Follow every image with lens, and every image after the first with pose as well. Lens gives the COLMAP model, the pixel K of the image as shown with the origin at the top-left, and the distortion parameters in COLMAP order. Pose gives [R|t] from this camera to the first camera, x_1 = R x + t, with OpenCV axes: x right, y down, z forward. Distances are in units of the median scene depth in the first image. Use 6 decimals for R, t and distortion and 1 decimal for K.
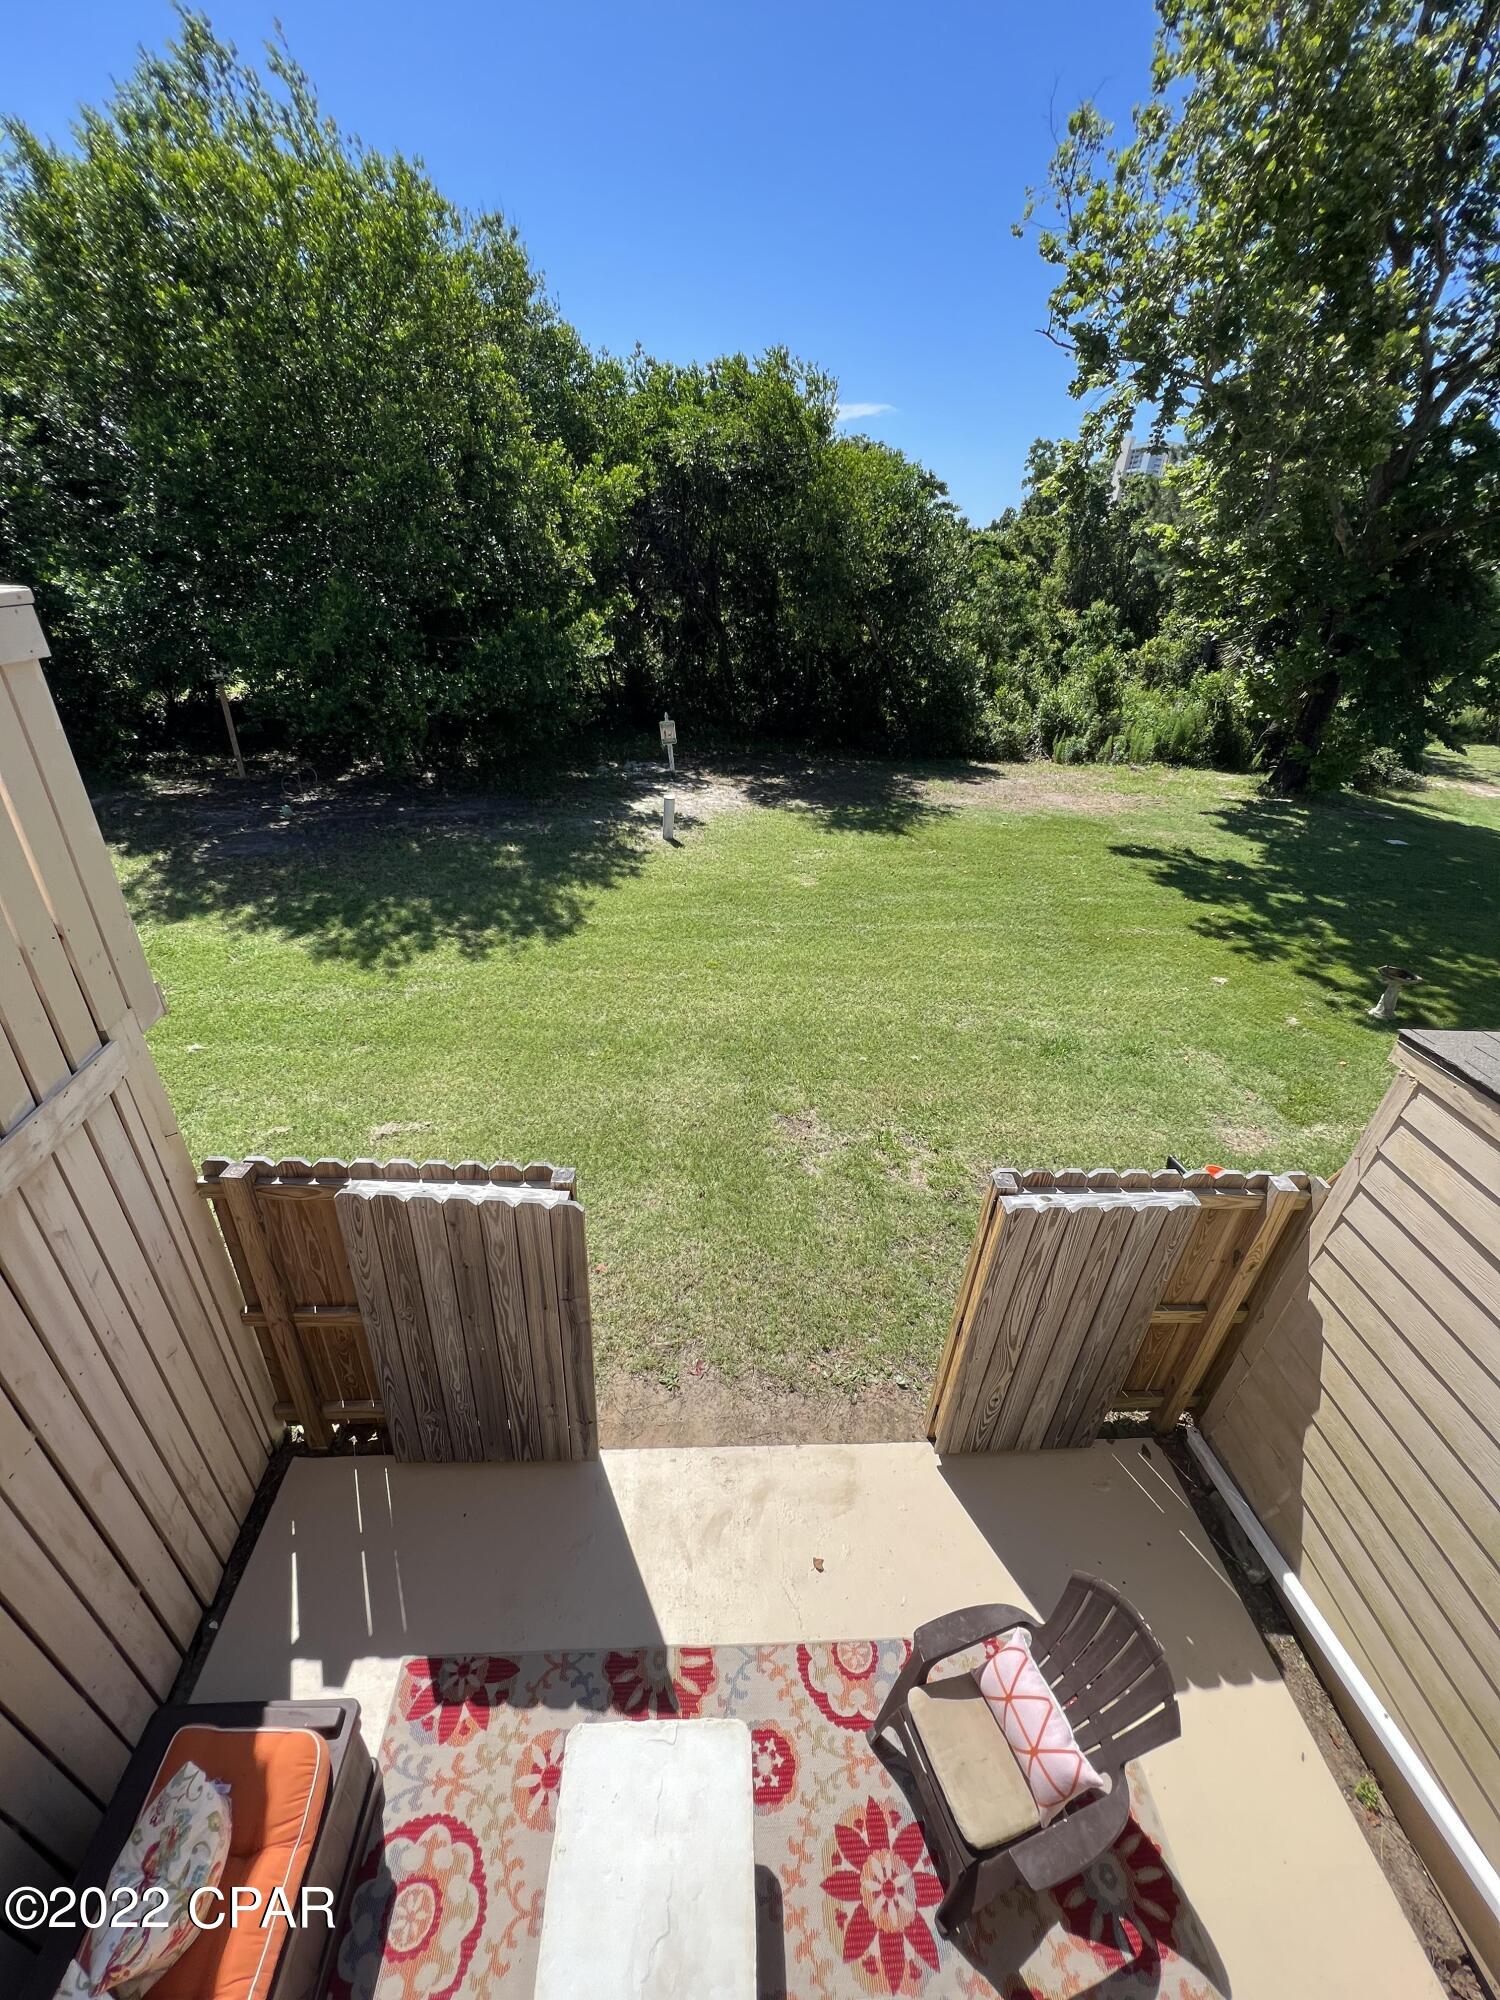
lens RADIAL K [[804.0, 0, 749.4], [0, 804.0, 997.5], [0, 0, 1]] dist [-0.000627, -0.000015]
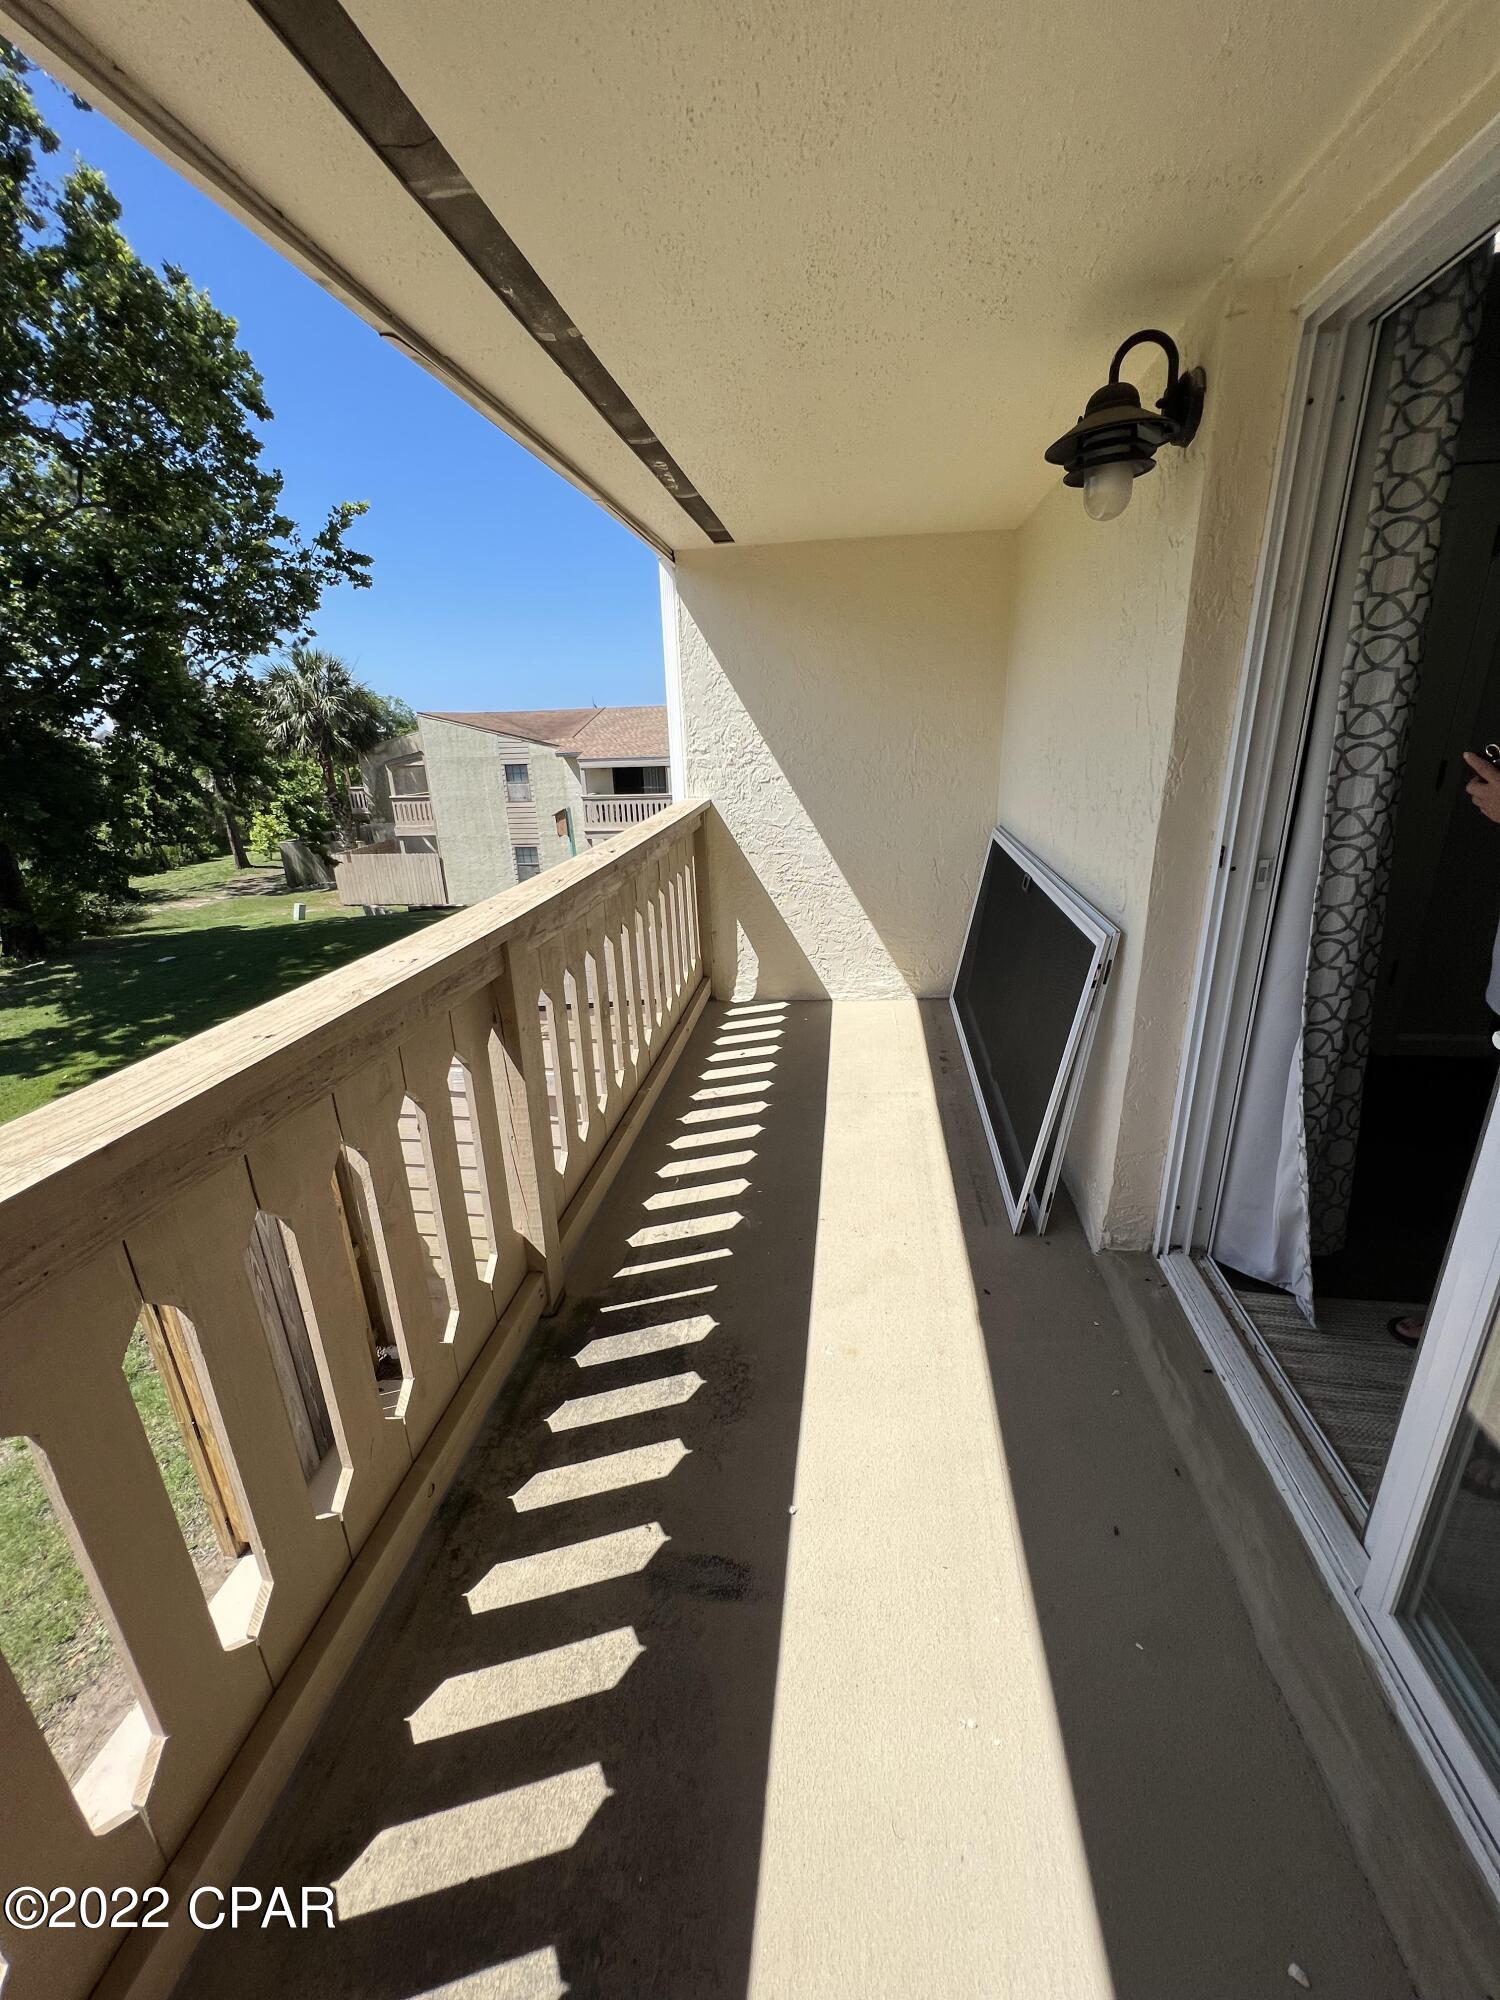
lens RADIAL K [[804.0, 0, 748.8], [0, 804.0, 997.8], [0, 0, 1]] dist [-0.000627, -0.000015]
pose [[0.188198, -0.377619, 0.906634, -0.086786], [0.526974, 0.817818, 0.231238, 0.022052], [-0.828782, 0.434255, 0.352907, -0.054294]]
